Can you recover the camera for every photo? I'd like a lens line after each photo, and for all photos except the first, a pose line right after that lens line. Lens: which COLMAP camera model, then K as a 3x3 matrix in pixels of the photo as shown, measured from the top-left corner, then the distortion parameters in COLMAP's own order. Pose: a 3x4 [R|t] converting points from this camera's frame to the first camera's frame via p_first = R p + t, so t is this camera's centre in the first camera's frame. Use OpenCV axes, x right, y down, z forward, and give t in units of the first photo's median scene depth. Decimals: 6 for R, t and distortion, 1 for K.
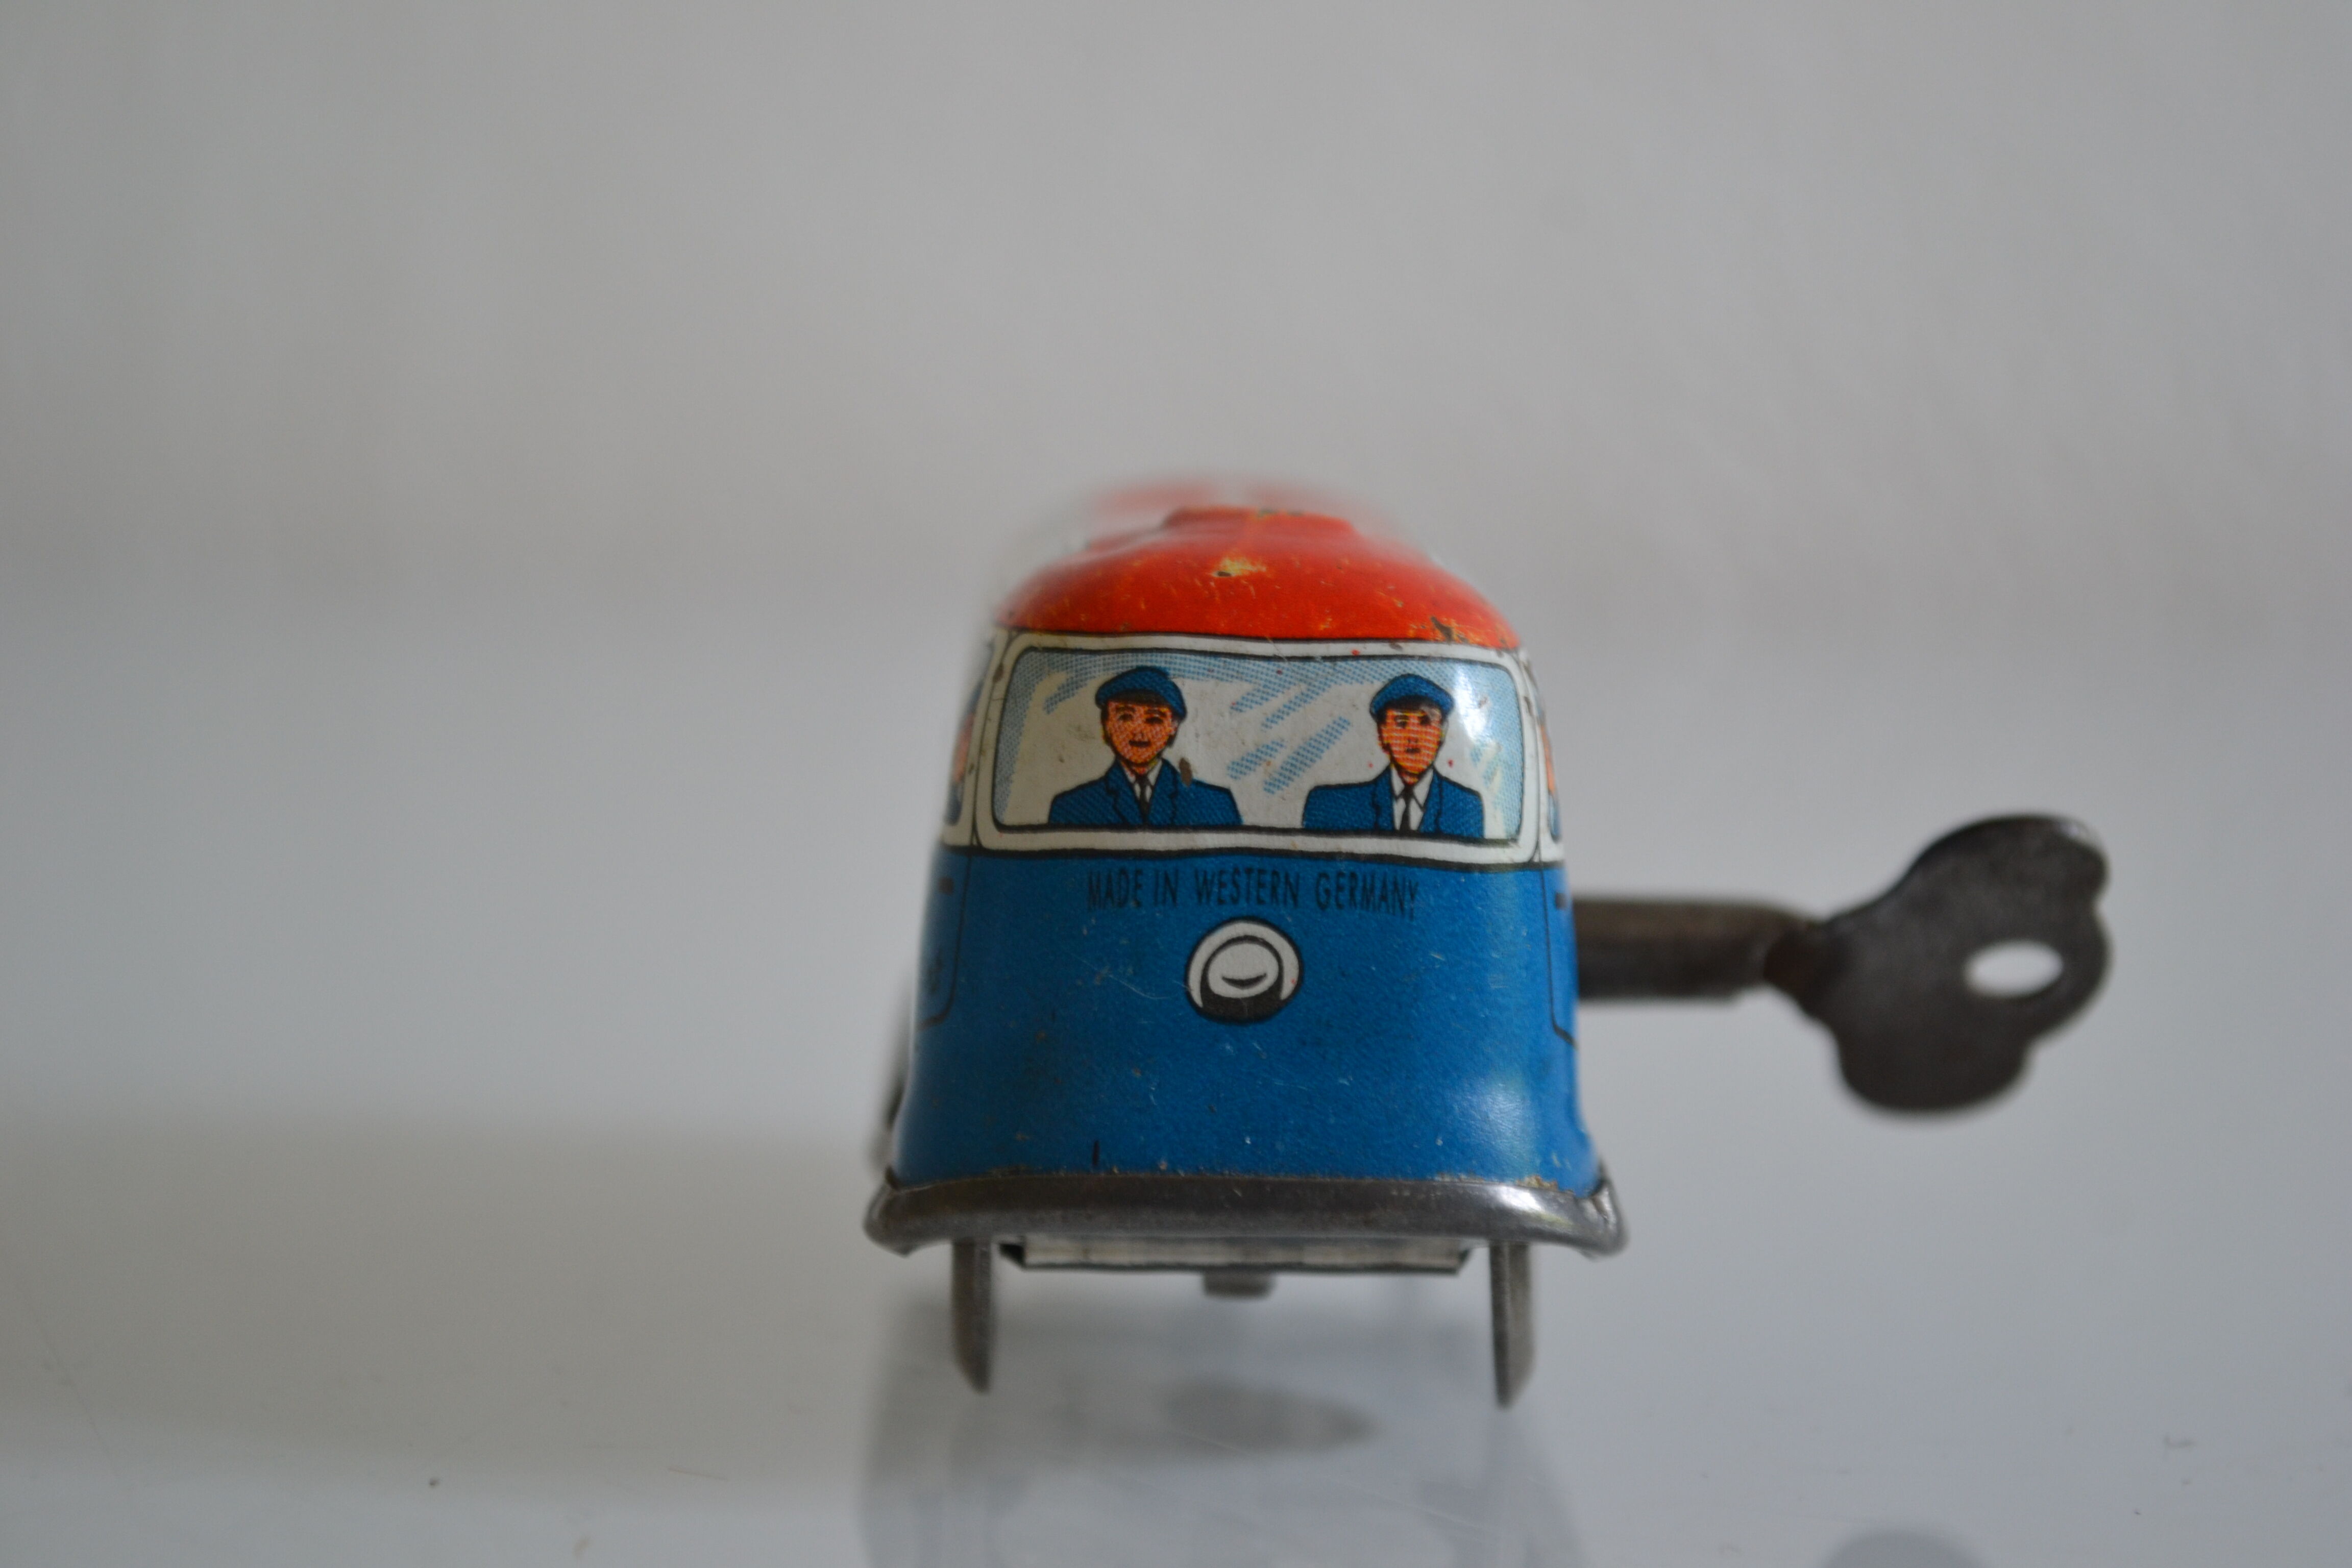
lens RADIAL K [[5272.4, 0, 1174.7], [0, 5272.4, 777.8], [0, 0, 1]] dist [-0.033445, 0.000000]
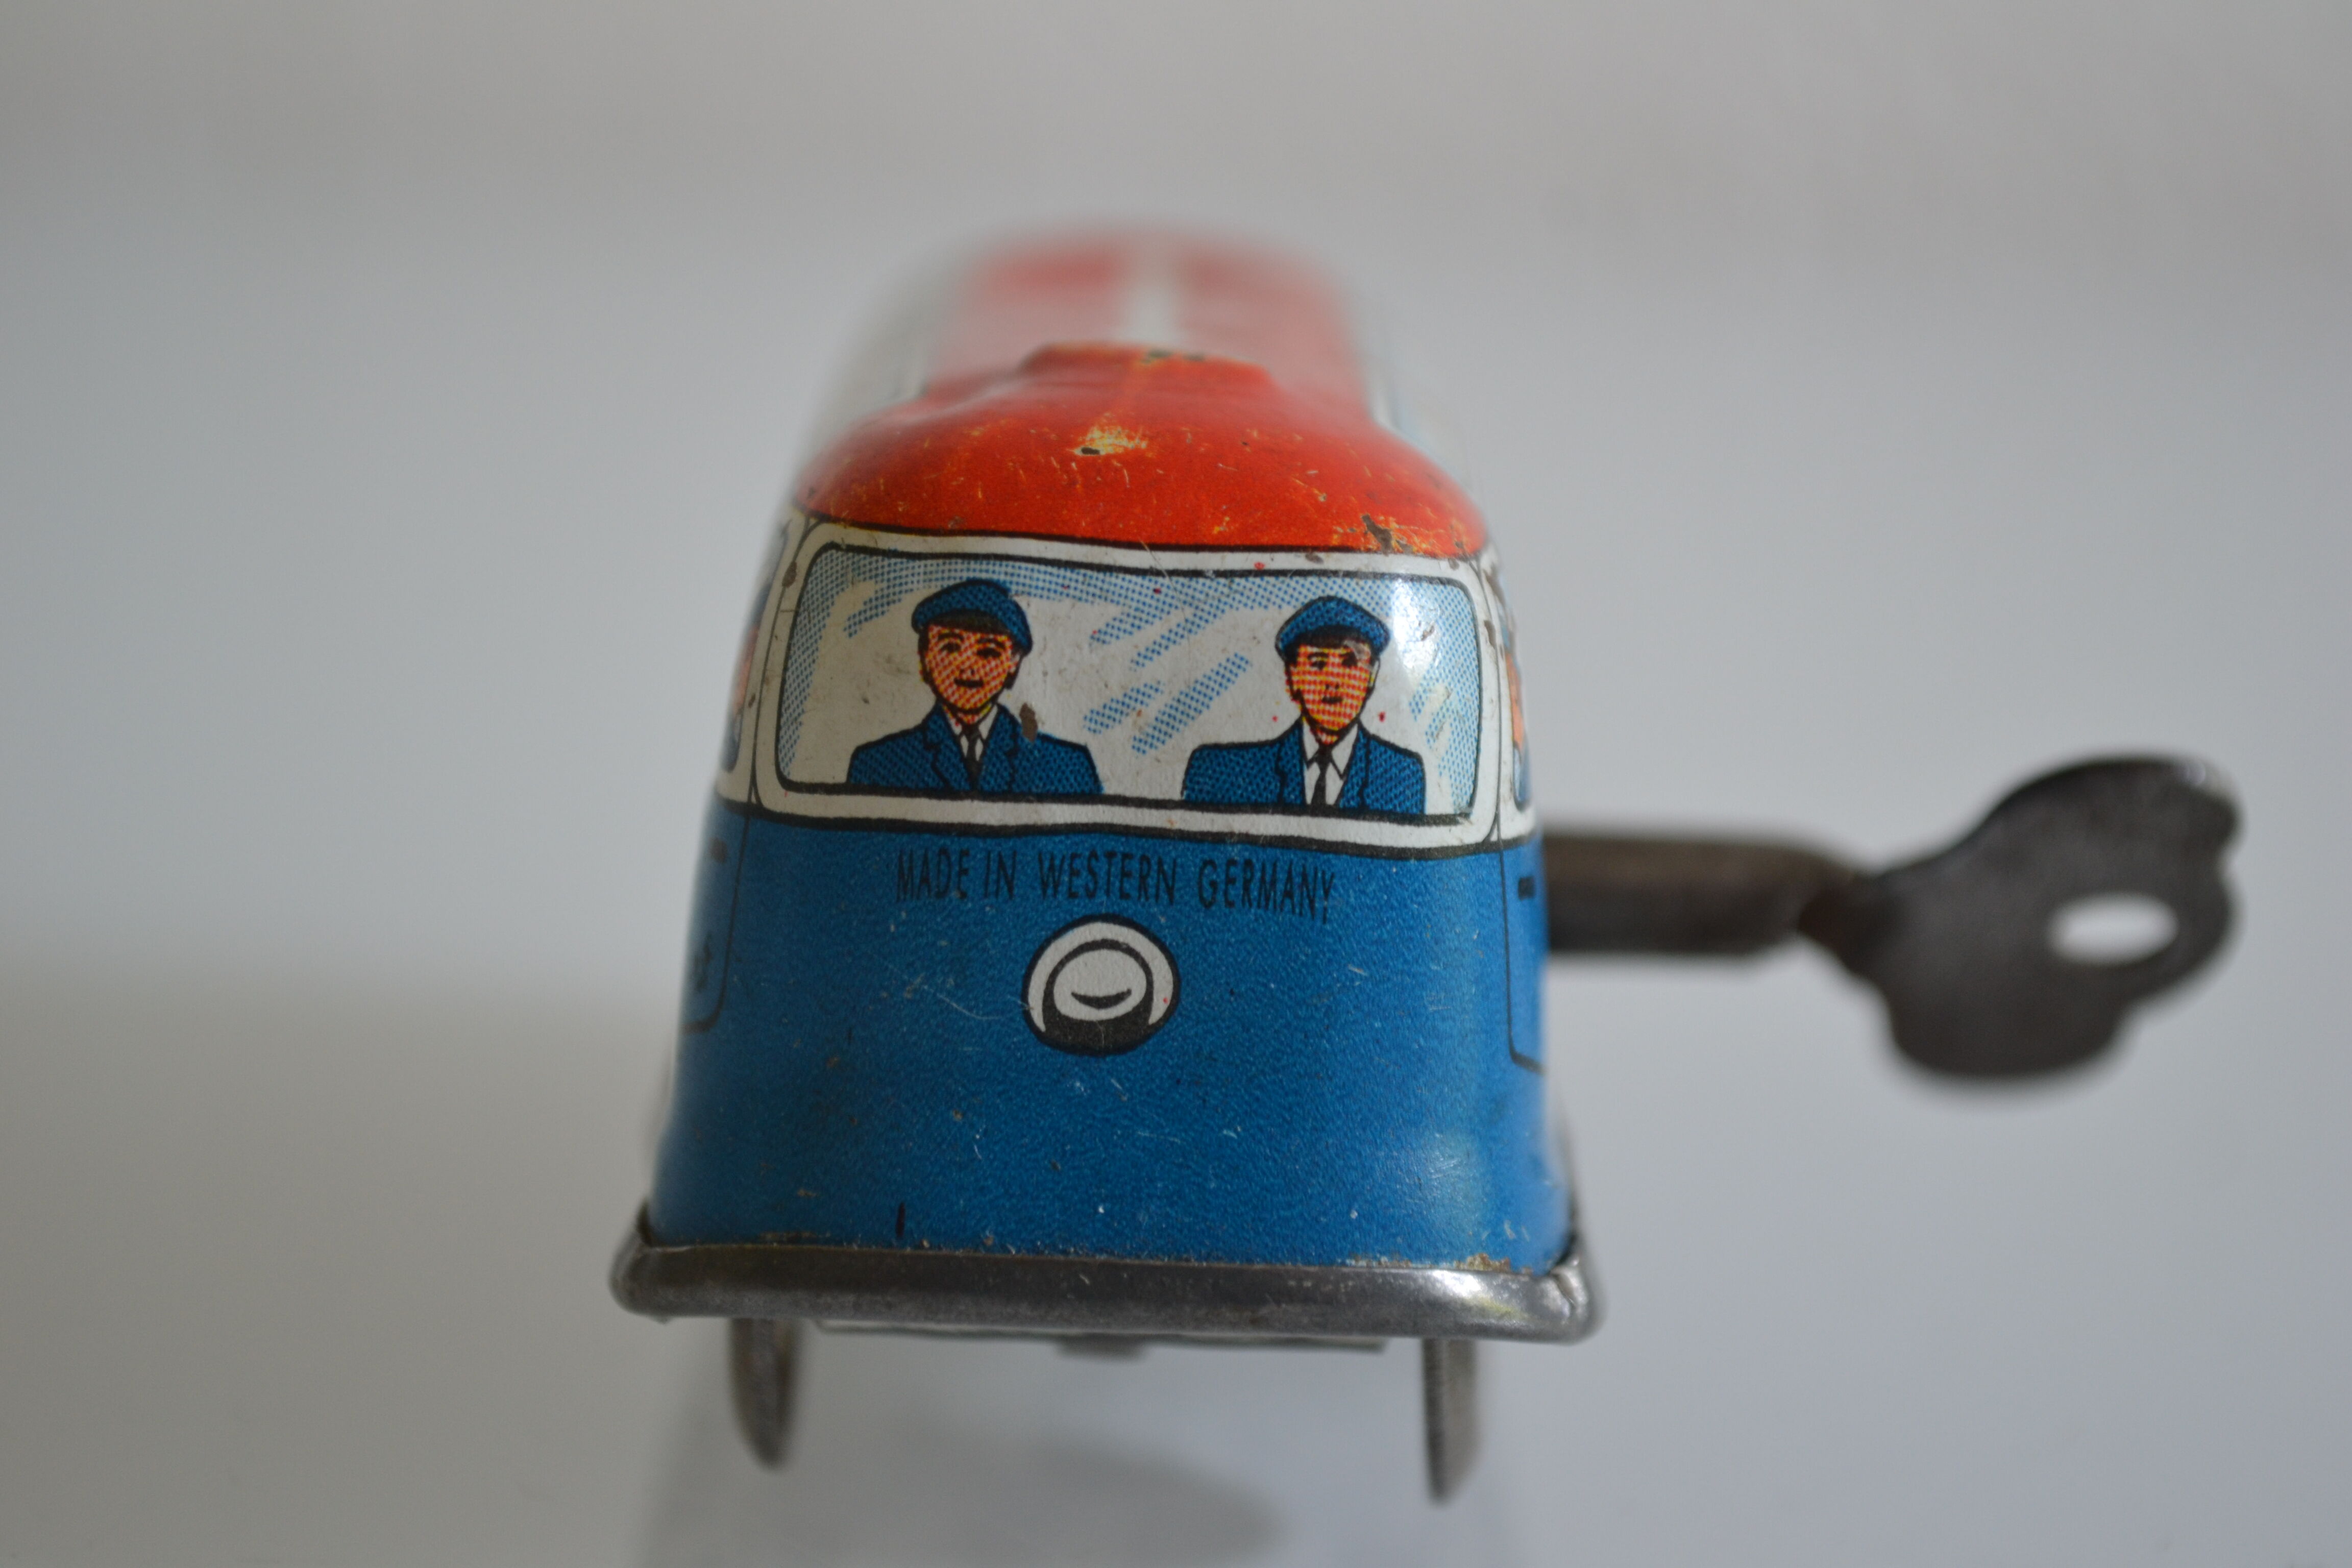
lens RADIAL K [[5272.4, 0, 1176.3], [0, 5272.4, 786.6], [0, 0, 1]] dist [-0.033445, 0.000000]
pose [[0.999662, 0.023758, -0.010582, 0.031106], [-0.022661, 0.995327, 0.093861, -0.062801], [0.012763, -0.093589, 0.995529, 0.248863]]
